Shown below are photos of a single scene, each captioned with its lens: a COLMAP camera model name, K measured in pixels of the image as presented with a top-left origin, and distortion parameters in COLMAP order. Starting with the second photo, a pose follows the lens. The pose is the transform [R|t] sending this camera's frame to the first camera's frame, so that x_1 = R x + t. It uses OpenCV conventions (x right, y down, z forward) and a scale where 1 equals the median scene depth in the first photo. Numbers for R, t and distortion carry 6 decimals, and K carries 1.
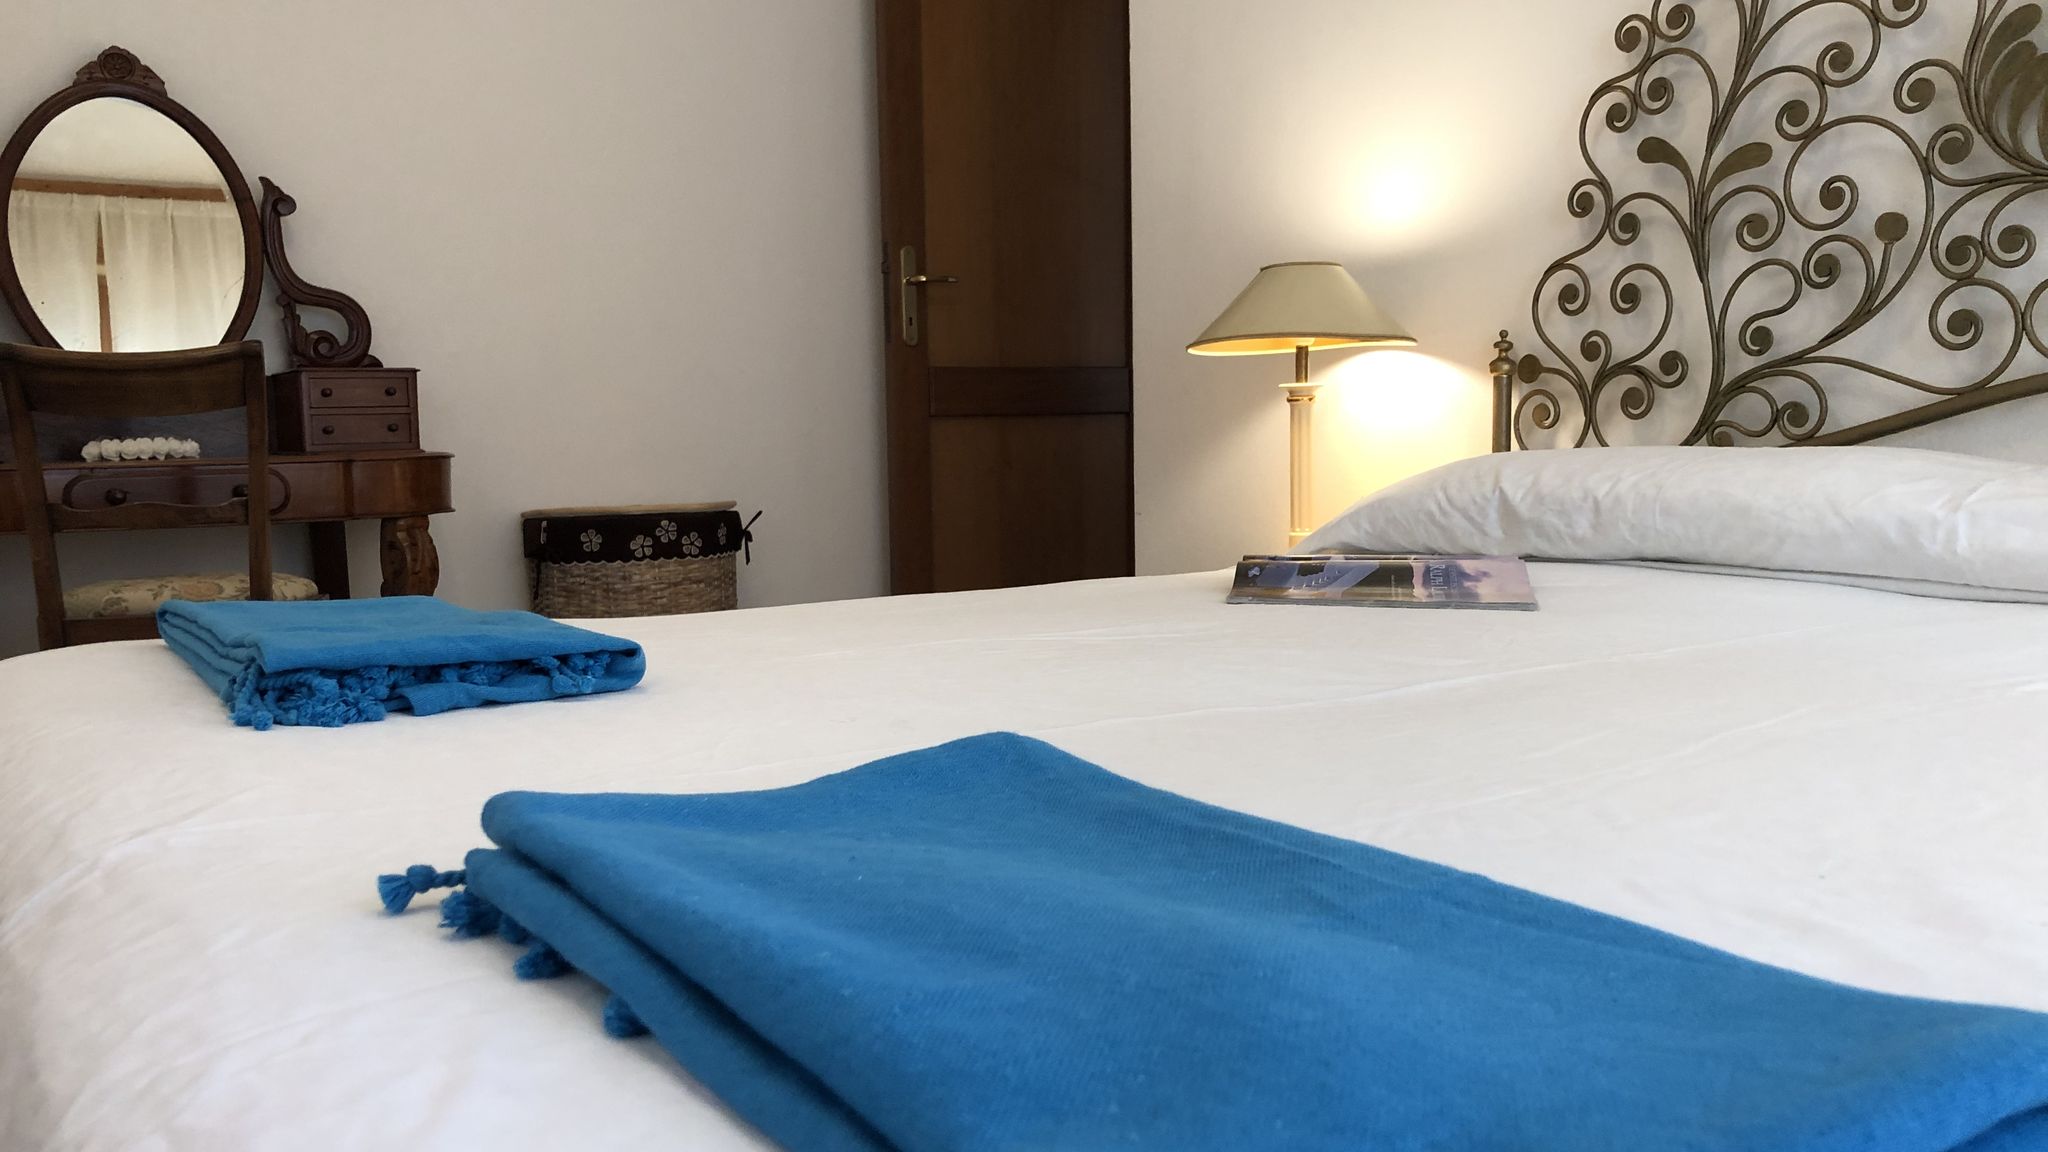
lens RADIAL K [[1697.8, 0, 1025.1], [0, 1697.8, 568.2], [0, 0, 1]] dist [0.045118, -0.043465]
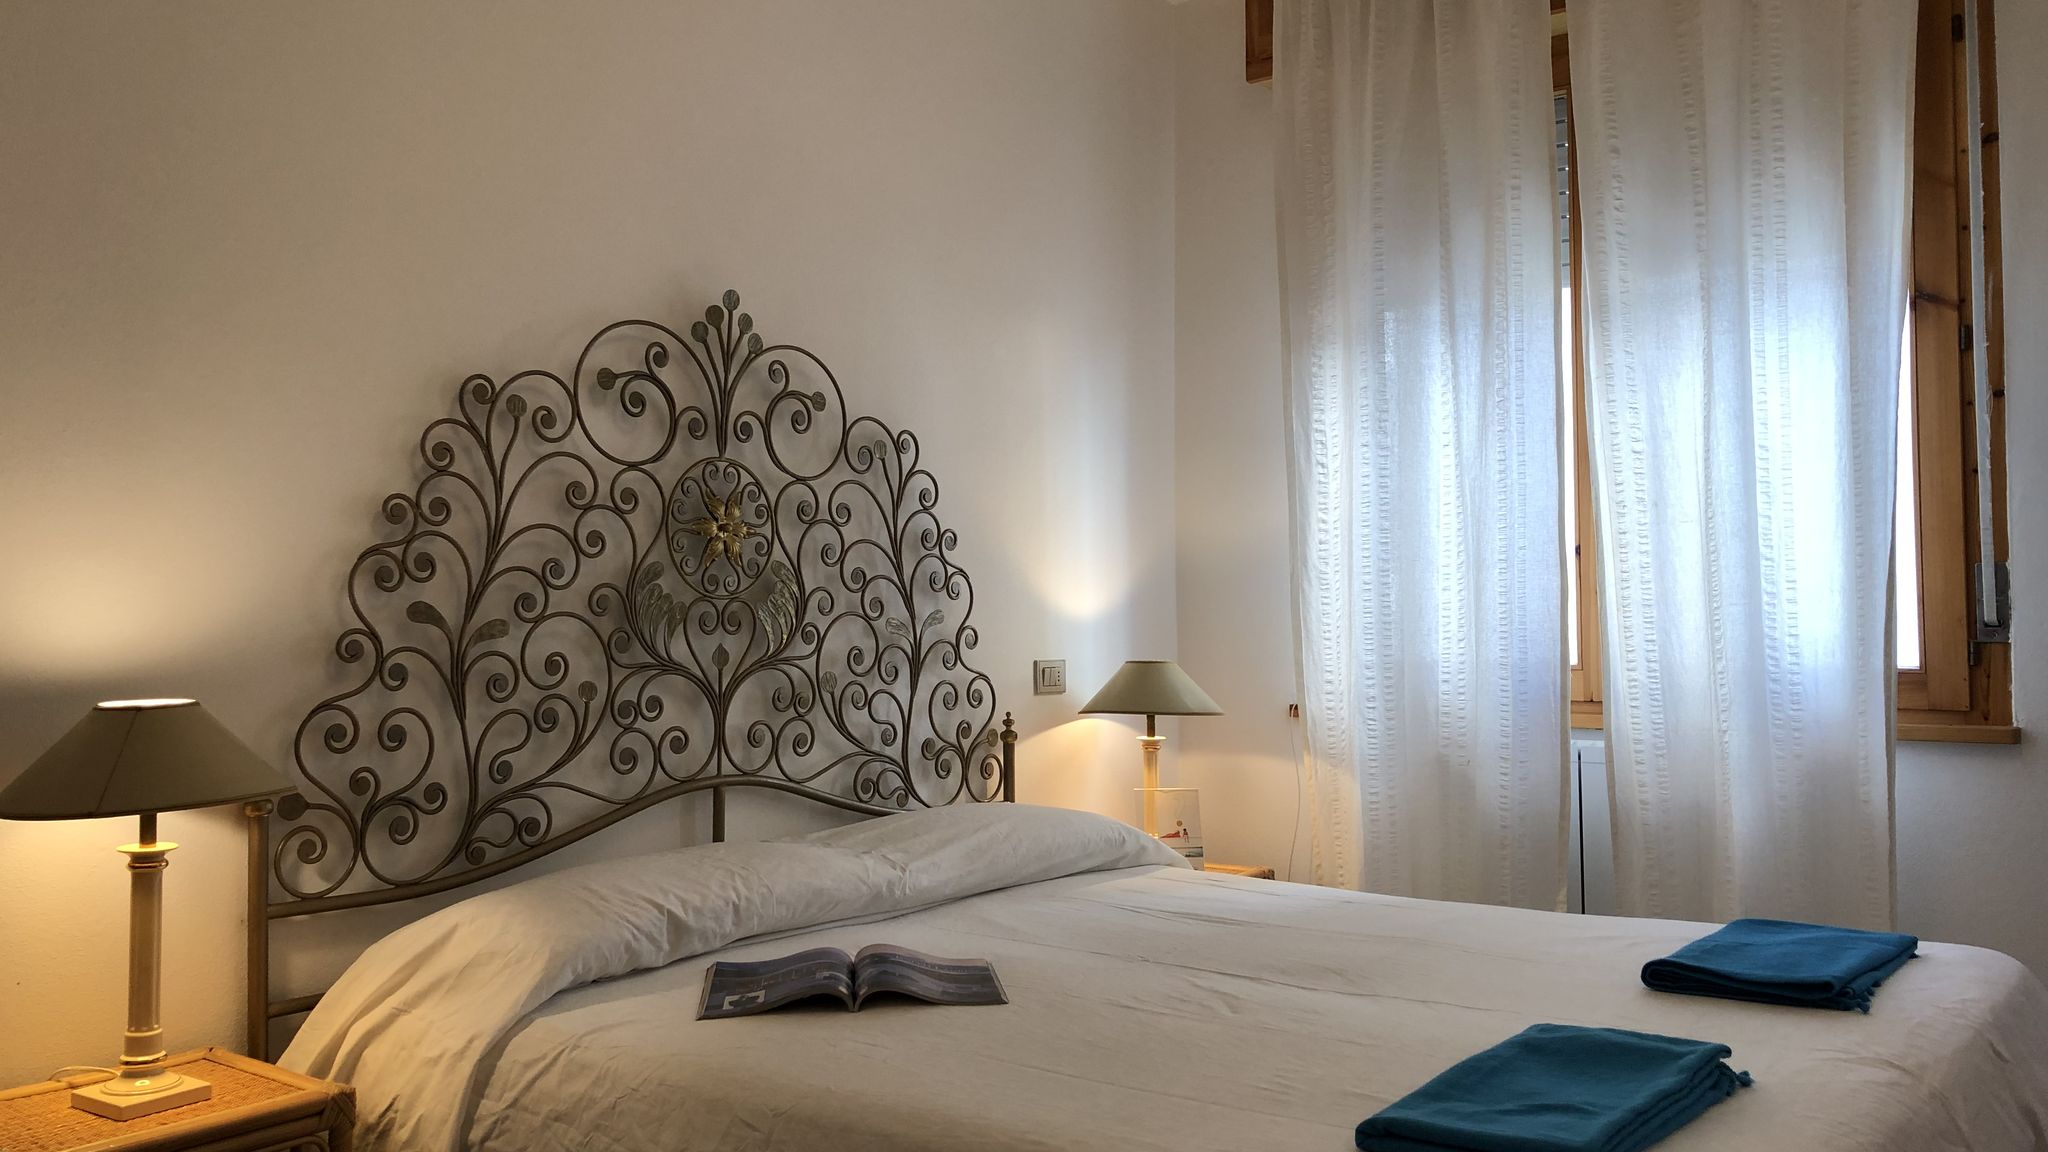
lens RADIAL K [[1659.0, 0, 1003.5], [0, 1659.0, 577.6], [0, 0, 1]] dist [0.185450, -0.511772]
pose [[-0.306393, 0.039060, 0.951103, -0.837555], [0.087773, 0.996060, -0.012630, -0.216087], [-0.947850, 0.079611, -0.308614, 0.963469]]
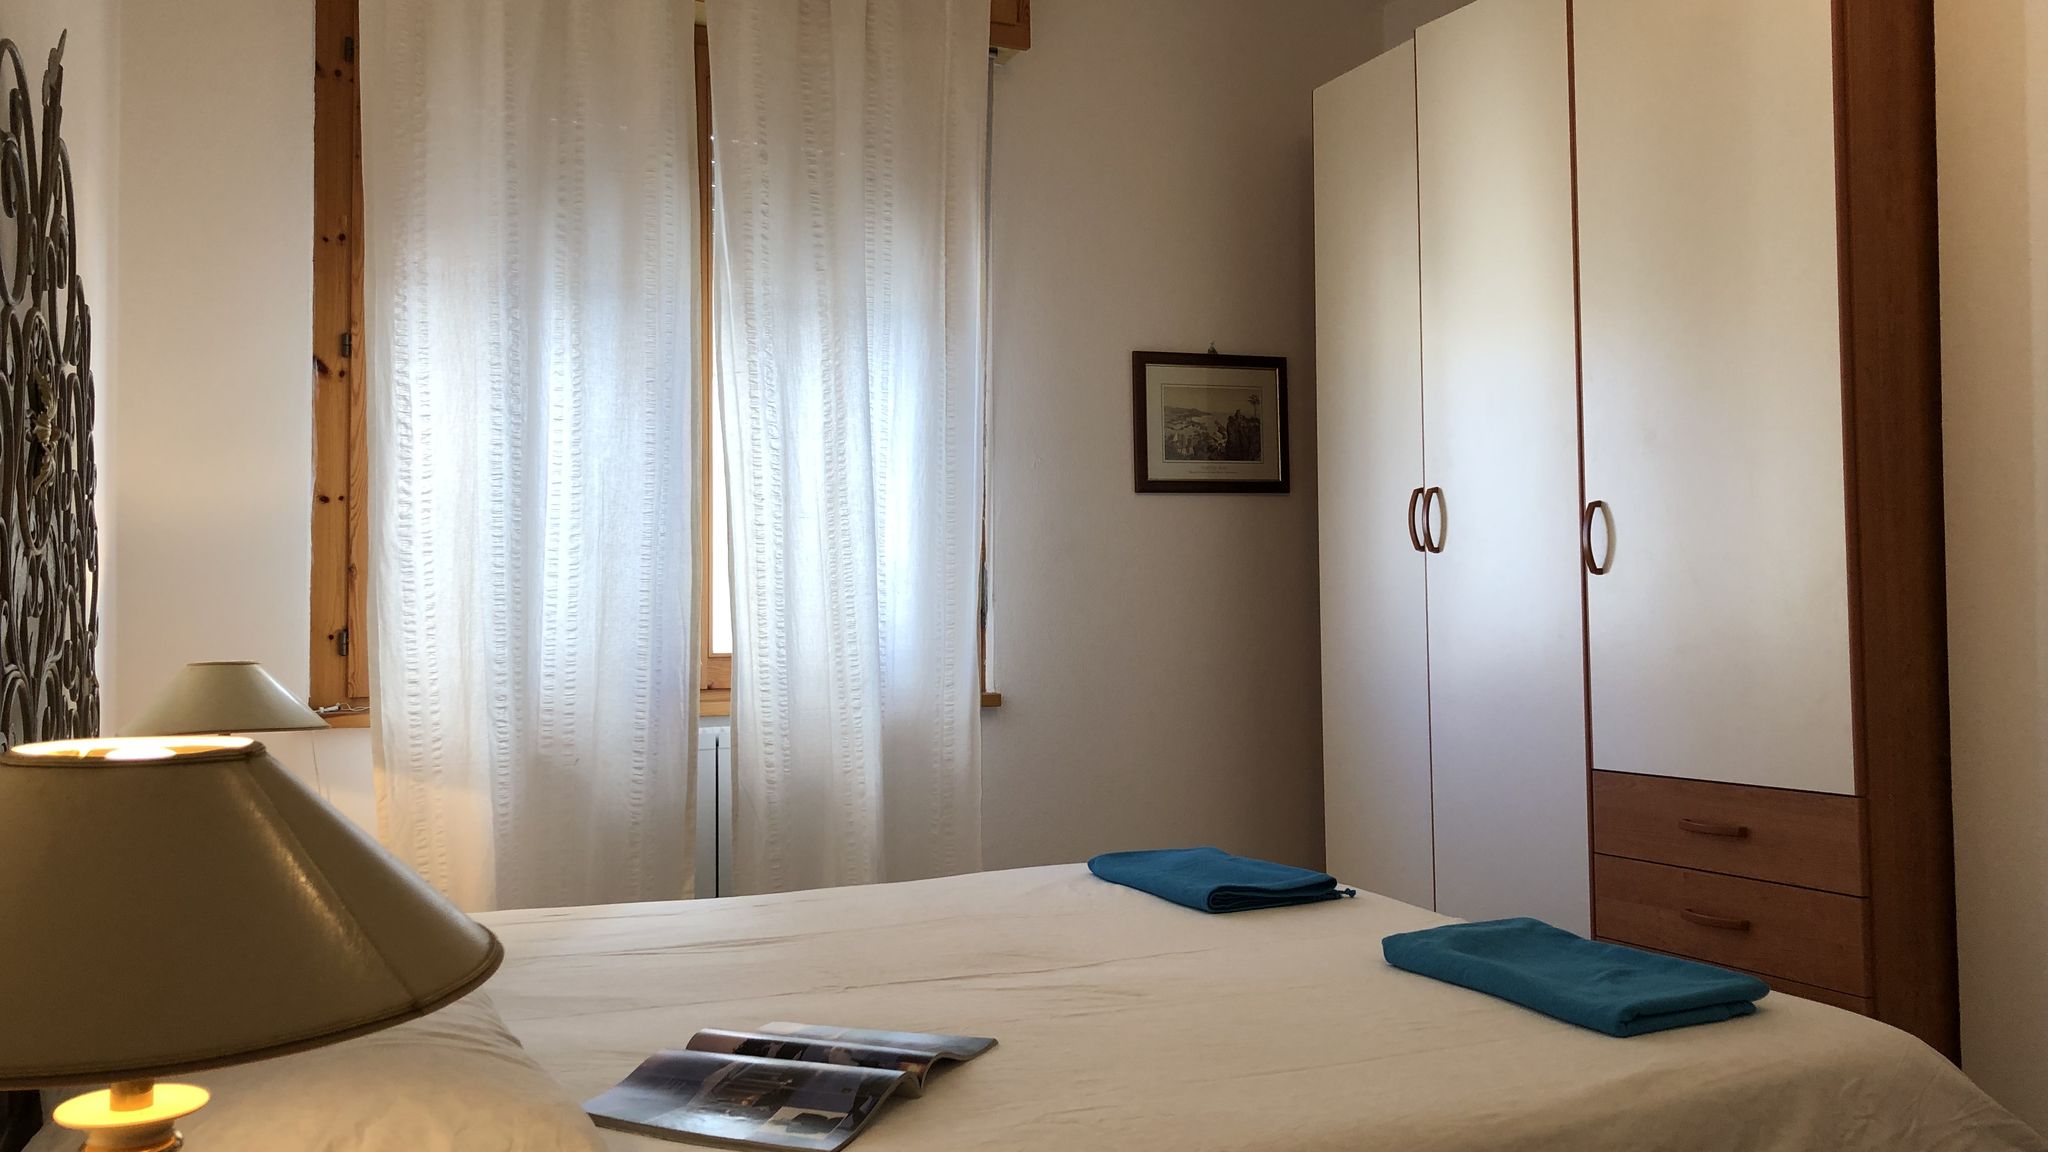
lens RADIAL K [[1724.6, 0, 1026.1], [0, 1724.6, 577.6], [0, 0, 1]] dist [0.033463, -0.001502]
pose [[-0.988355, 0.023165, 0.150394, -0.063353], [0.031968, 0.997897, 0.056379, -0.259822], [-0.148772, 0.060531, -0.987017, 1.523338]]
